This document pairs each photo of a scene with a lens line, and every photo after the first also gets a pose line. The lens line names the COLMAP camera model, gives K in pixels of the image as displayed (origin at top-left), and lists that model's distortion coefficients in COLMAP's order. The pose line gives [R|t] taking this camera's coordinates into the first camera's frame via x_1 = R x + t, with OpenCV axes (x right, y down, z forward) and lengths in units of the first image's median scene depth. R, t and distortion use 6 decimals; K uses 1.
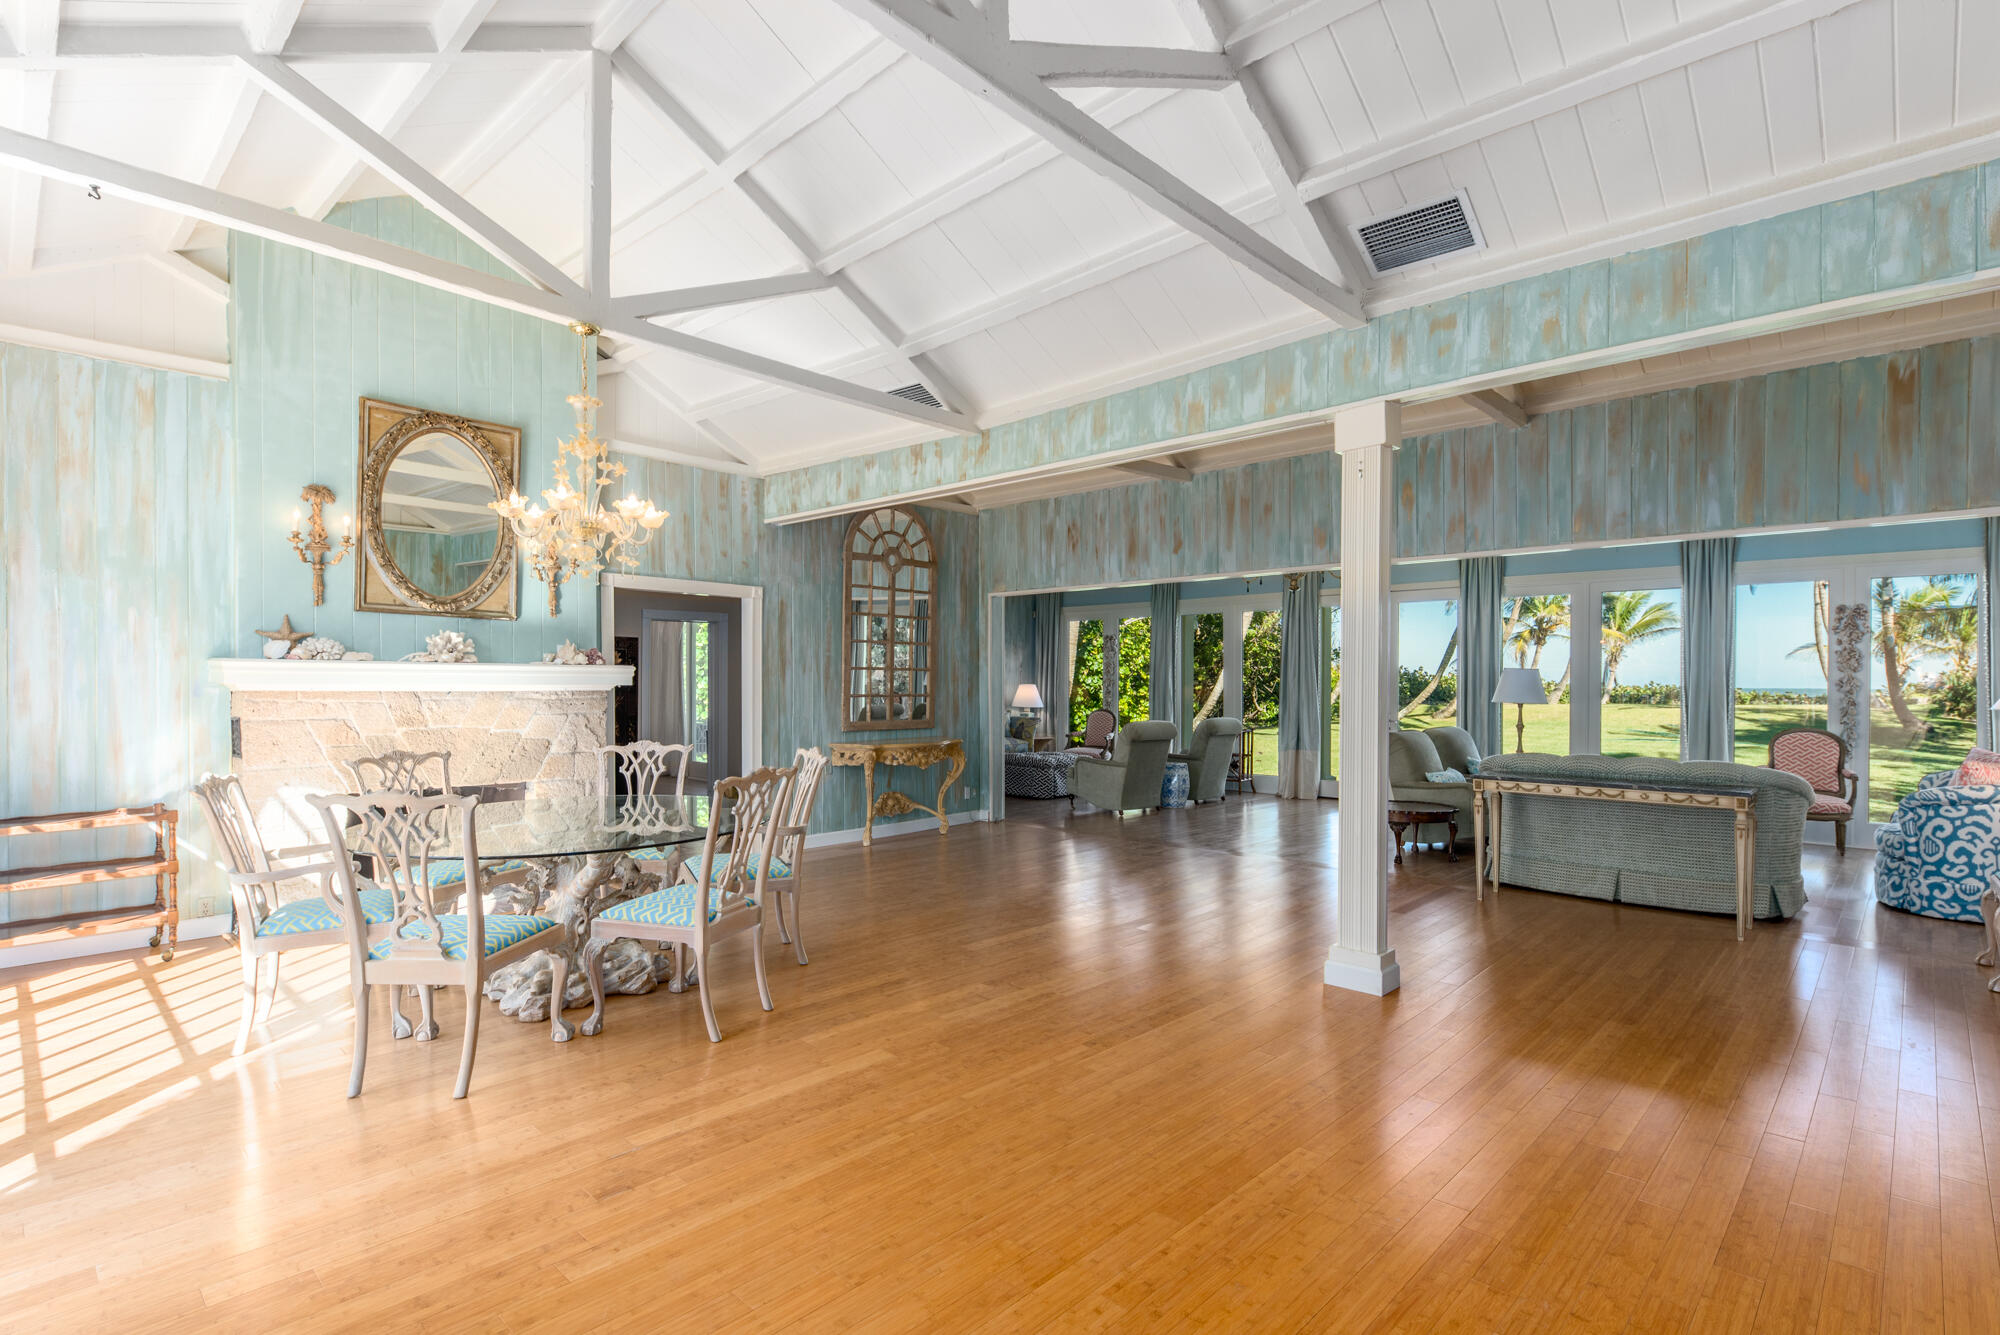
lens RADIAL K [[923.2, 0, 985.4], [0, 923.2, 698.6], [0, 0, 1]] dist [-0.000501, -0.000504]
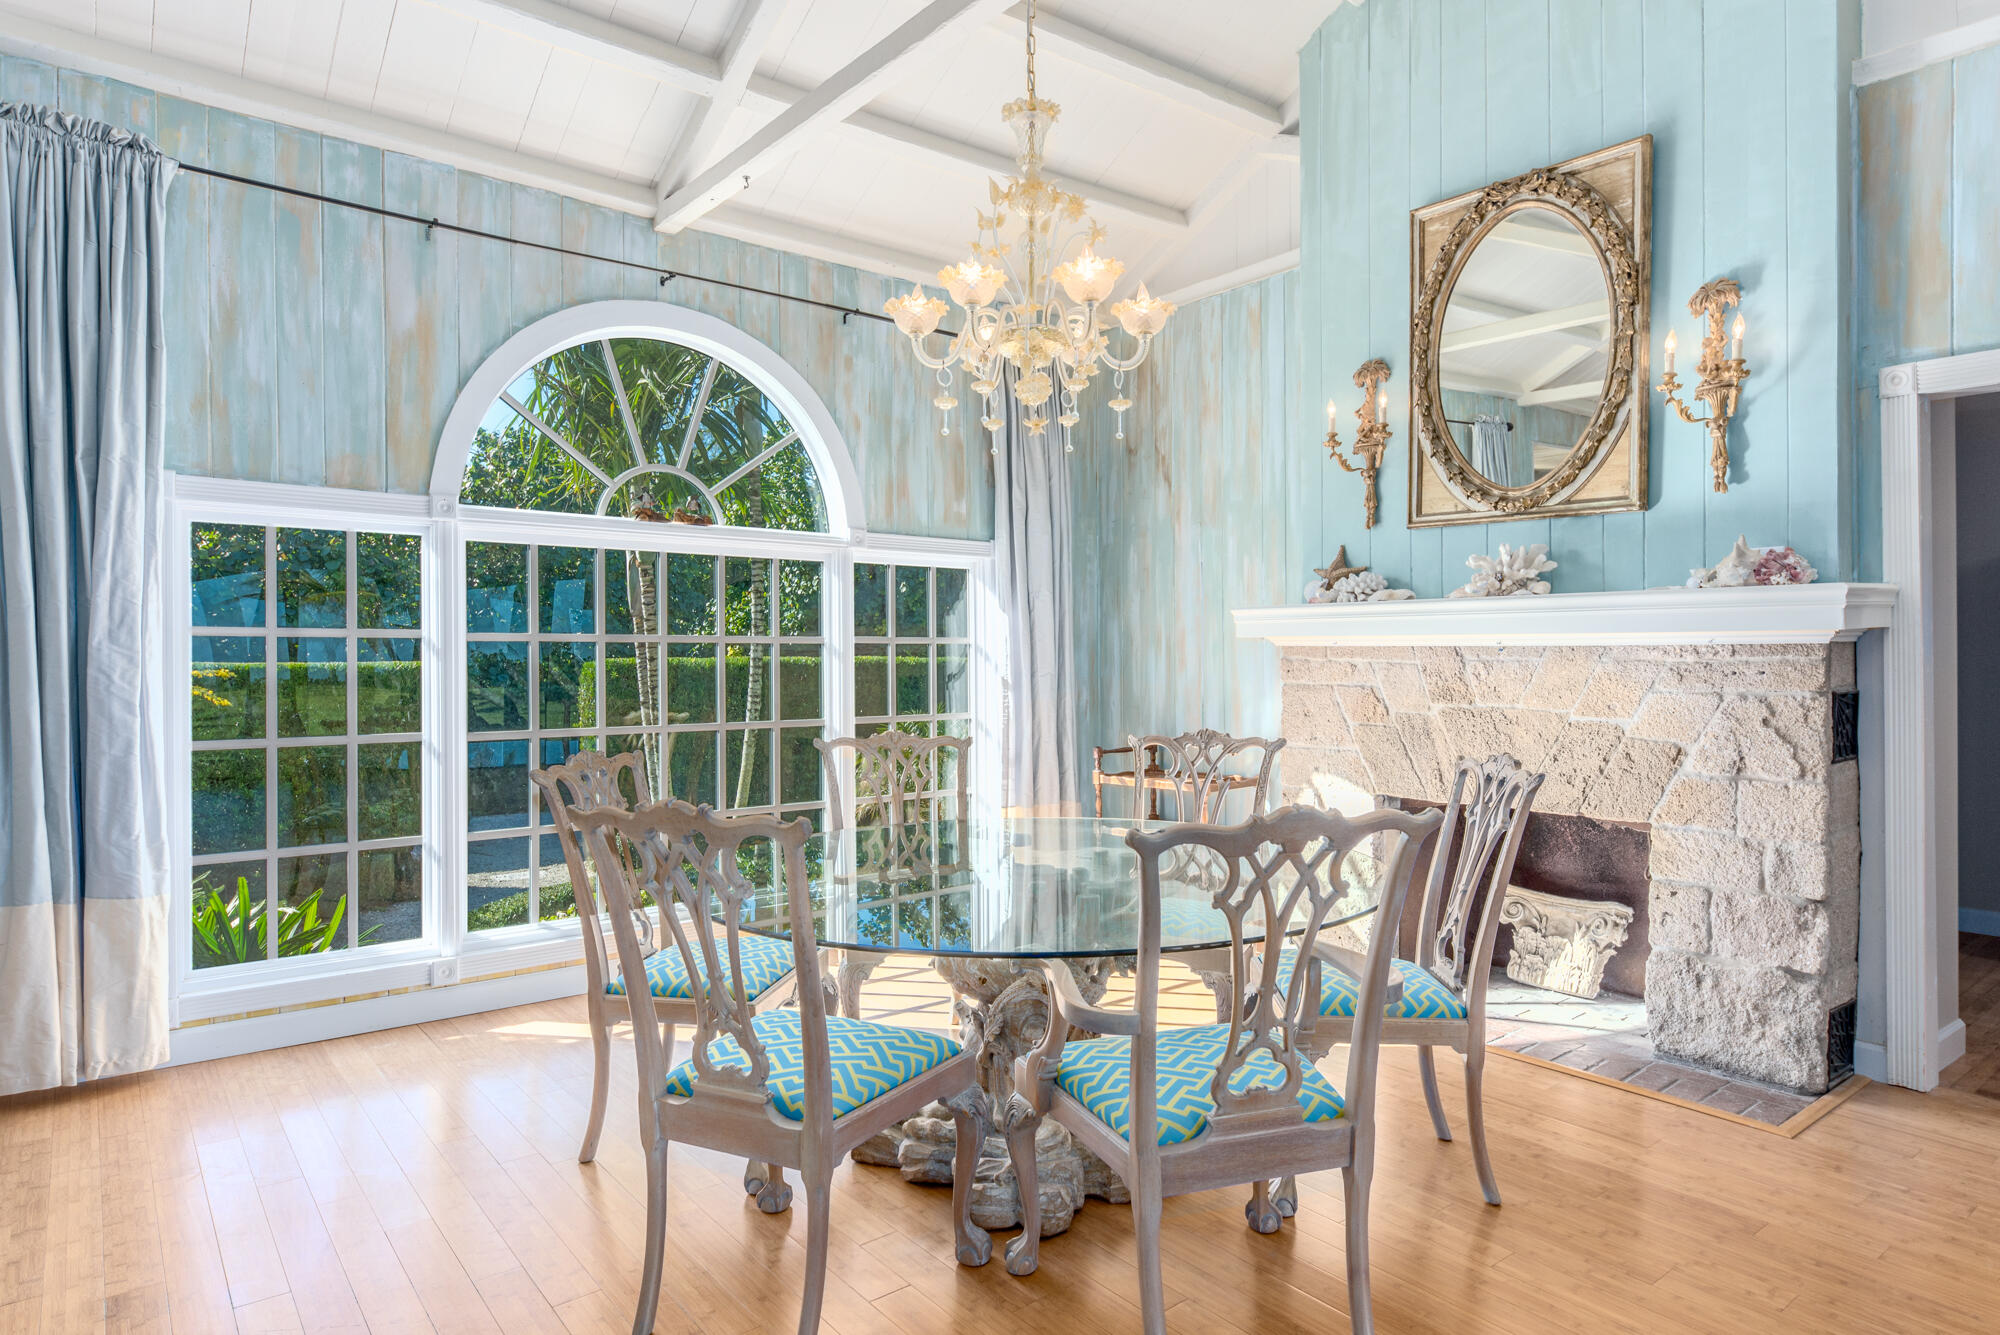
lens RADIAL K [[1162.5, 0, 1006.8], [0, 1162.5, 658.7], [0, 0, 1]] dist [0.002408, 0.000000]
pose [[-0.108316, -0.002873, -0.994112, 0.201652], [-0.018049, 0.999837, -0.000923, 0.006706], [0.993953, 0.017843, -0.108350, 0.795178]]
